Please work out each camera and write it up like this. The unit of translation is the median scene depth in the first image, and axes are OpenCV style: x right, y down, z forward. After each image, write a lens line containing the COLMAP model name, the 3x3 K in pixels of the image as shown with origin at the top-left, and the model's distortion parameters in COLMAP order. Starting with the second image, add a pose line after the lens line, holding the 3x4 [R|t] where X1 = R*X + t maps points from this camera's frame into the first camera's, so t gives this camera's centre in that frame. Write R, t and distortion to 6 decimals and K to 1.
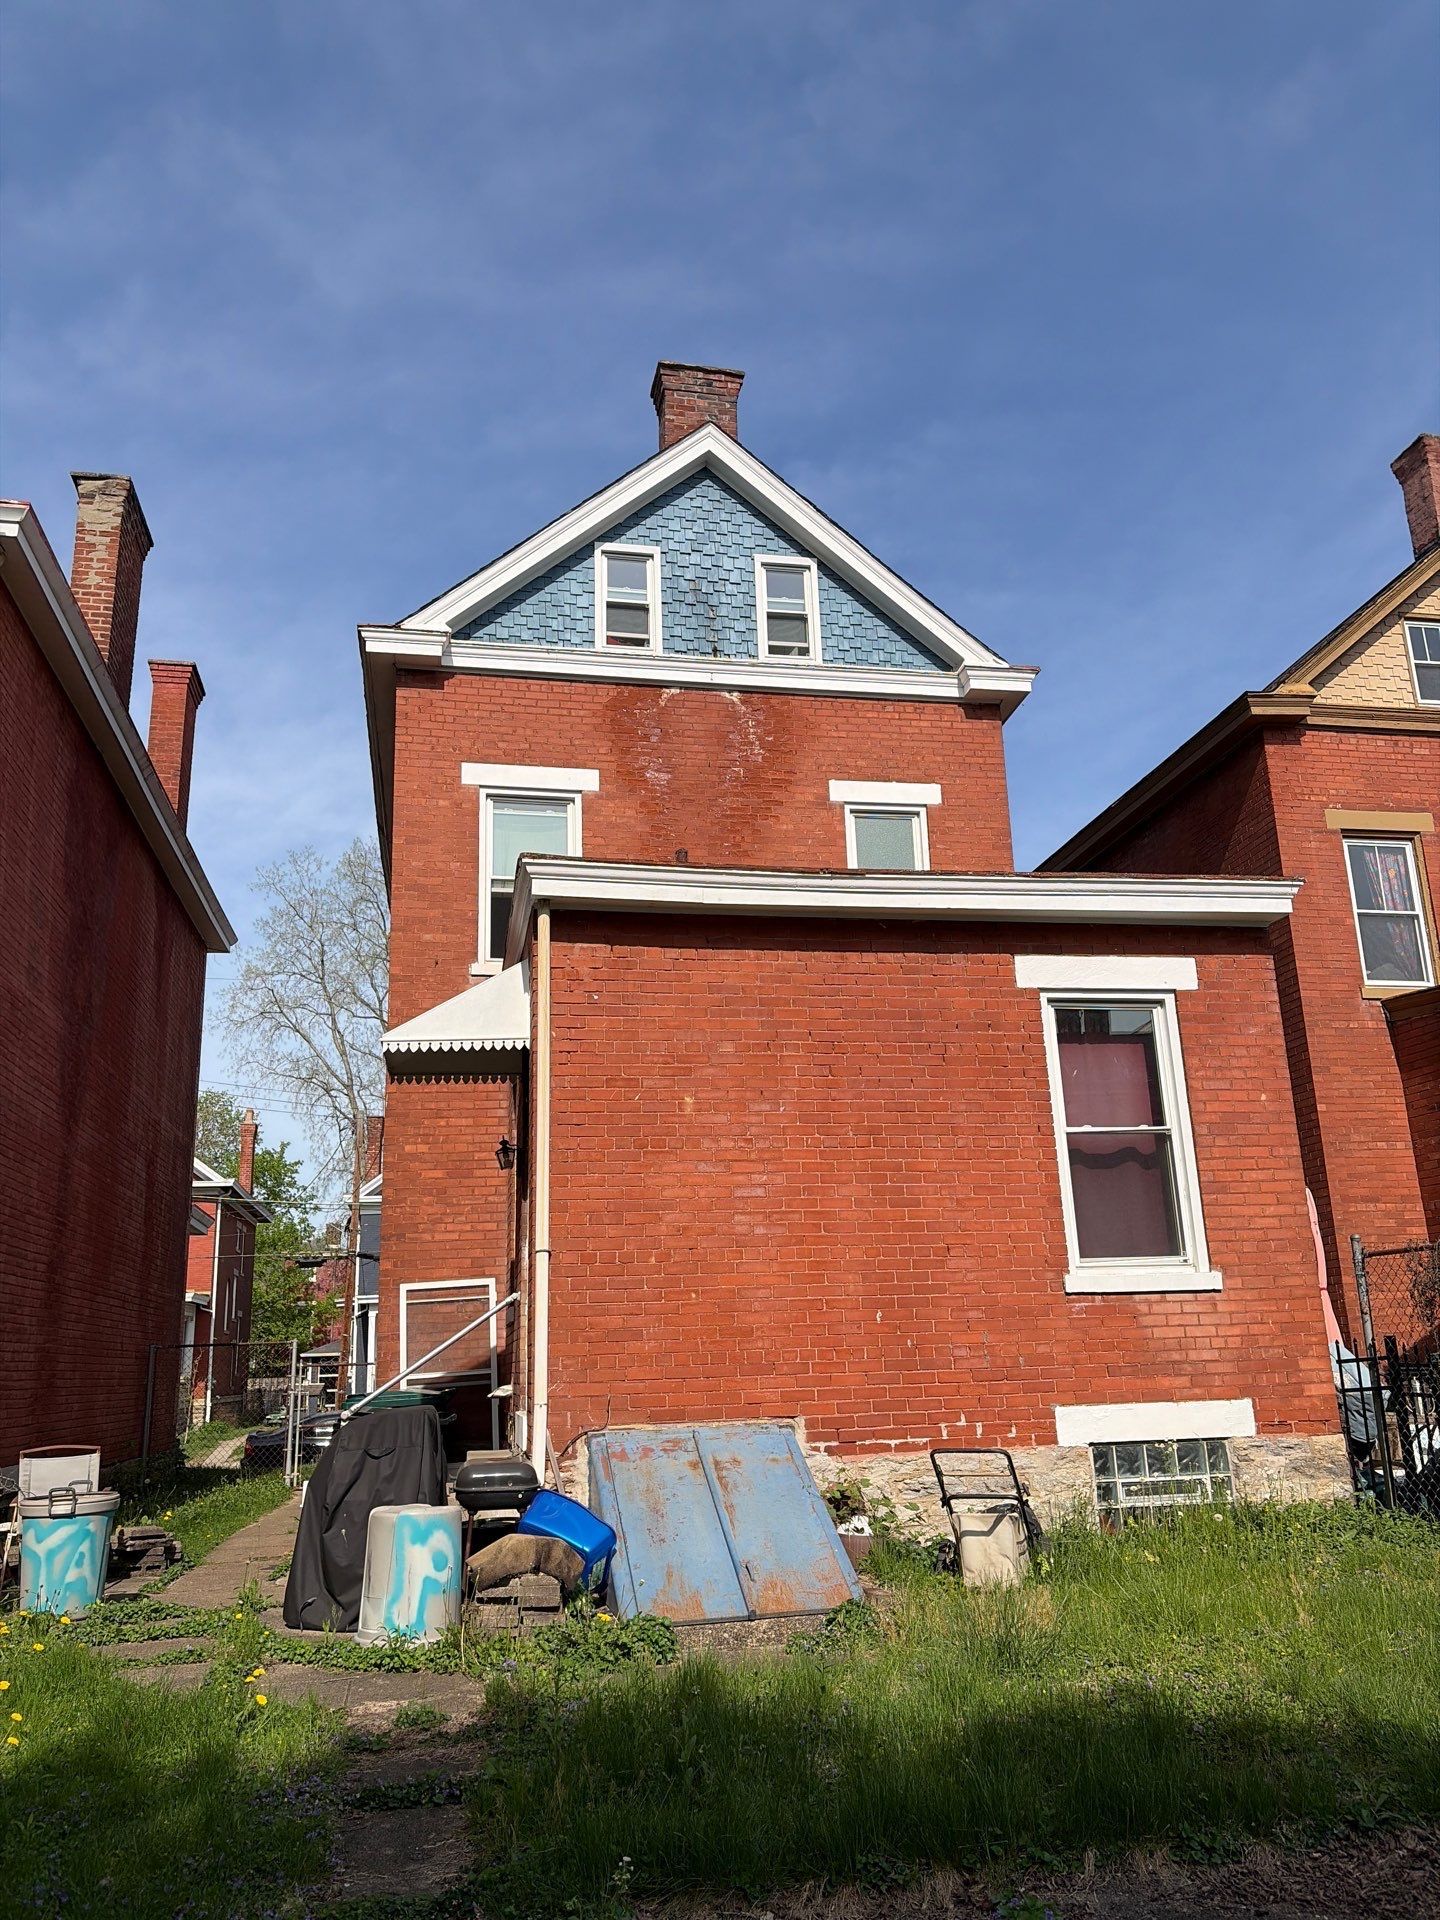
lens RADIAL K [[1434.2, 0, 720.0], [0, 1434.2, 960.0], [0, 0, 1]] dist [0.008984, 0.001934]
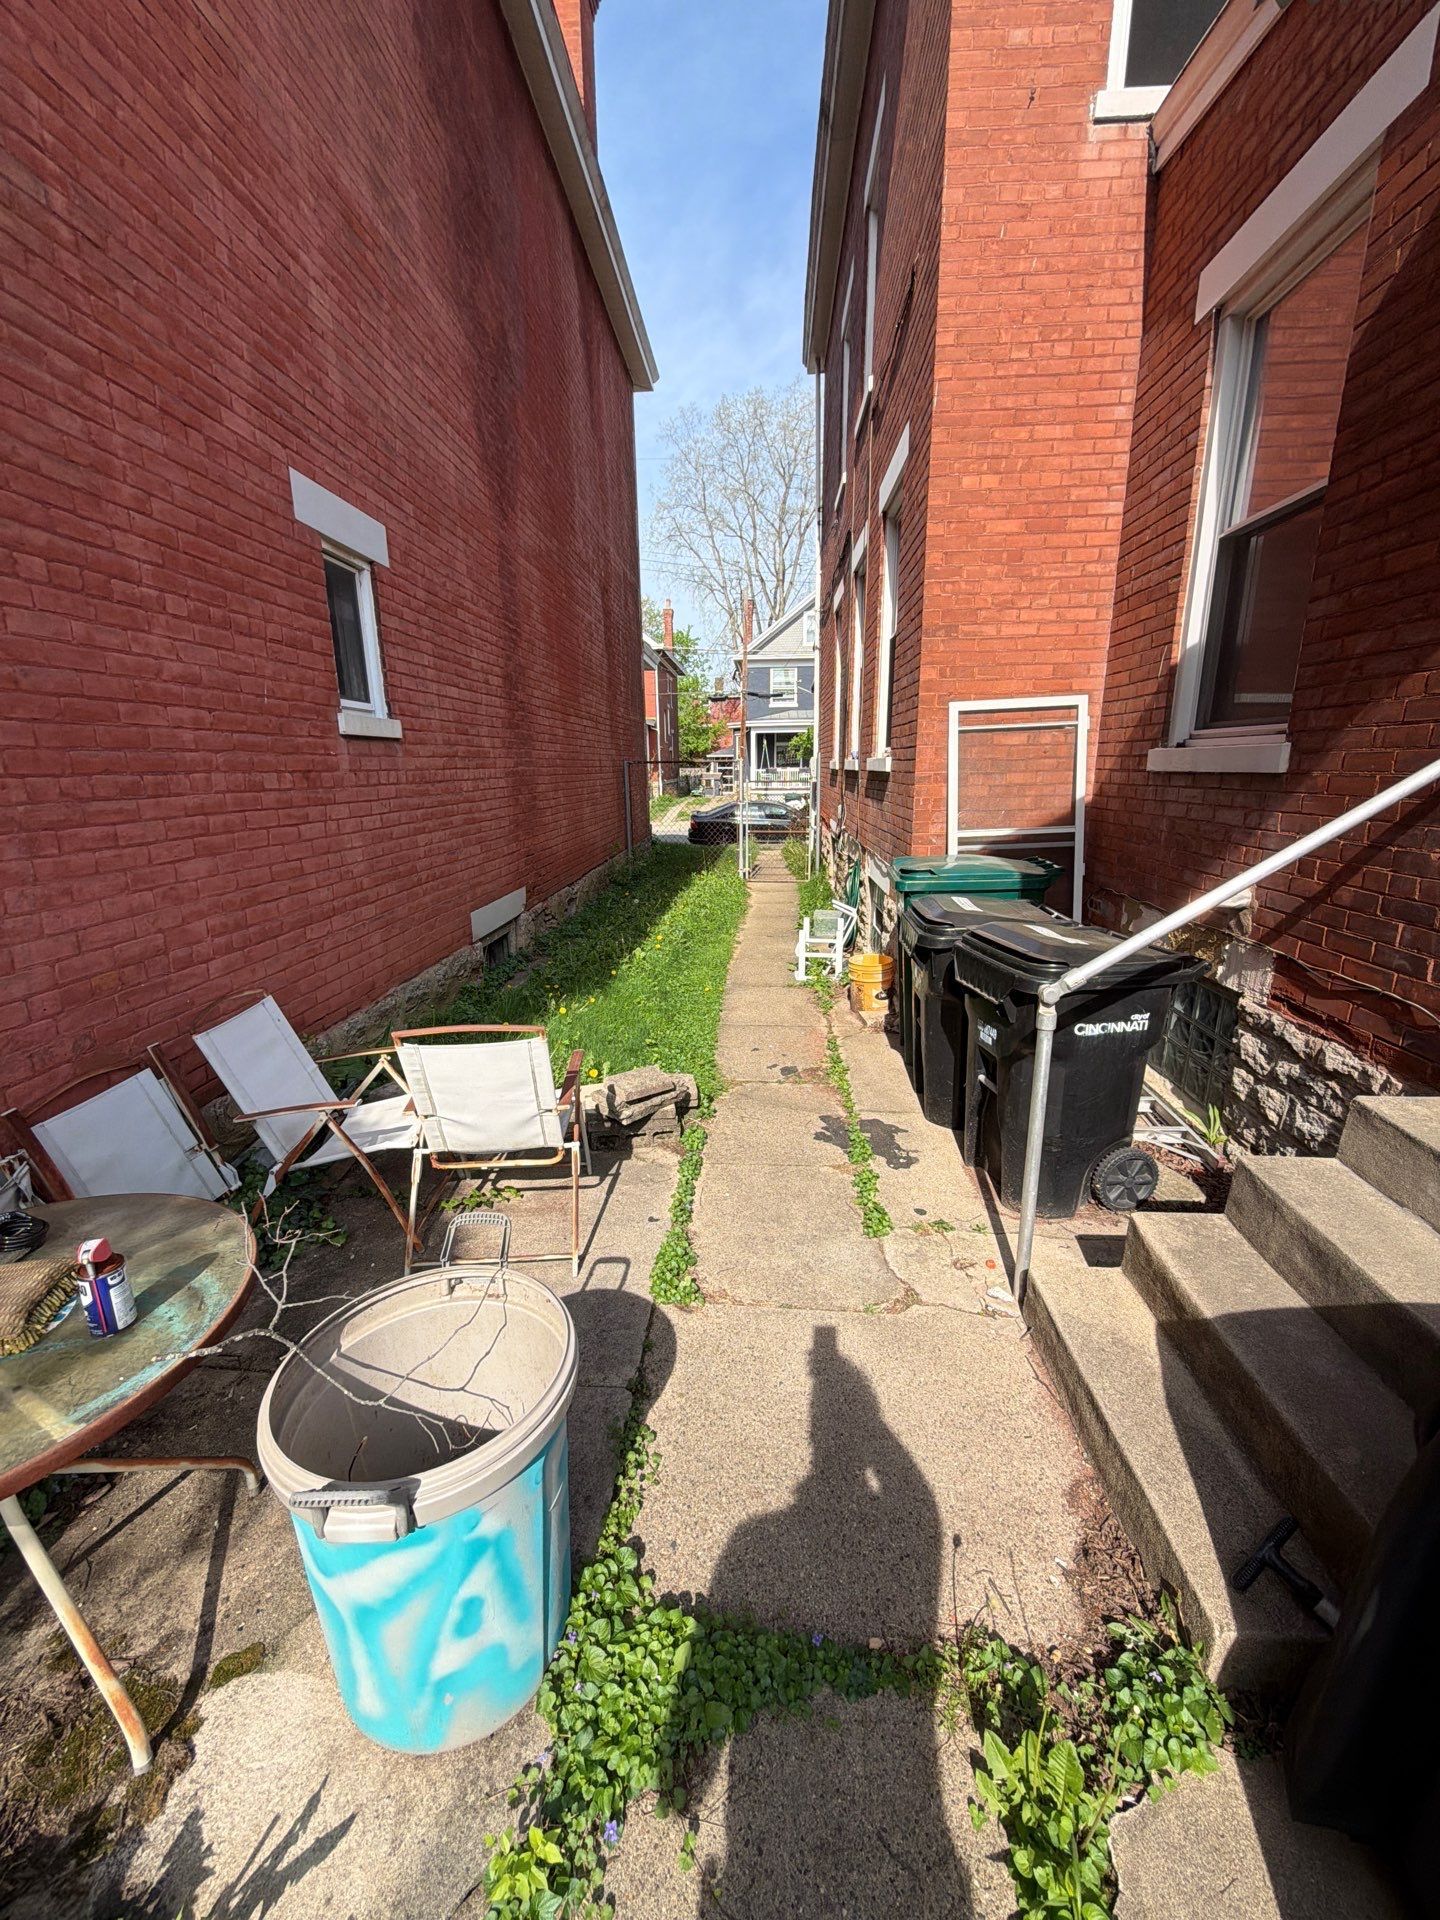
lens RADIAL K [[778.3, 0, 740.4], [0, 778.3, 984.0], [0, 0, 1]] dist [0.000512, 0.000269]
pose [[0.974440, 0.084743, -0.208051, -0.199218], [0.037089, 0.852724, 0.521044, 0.121959], [0.221565, -0.515442, 0.827785, 0.512079]]
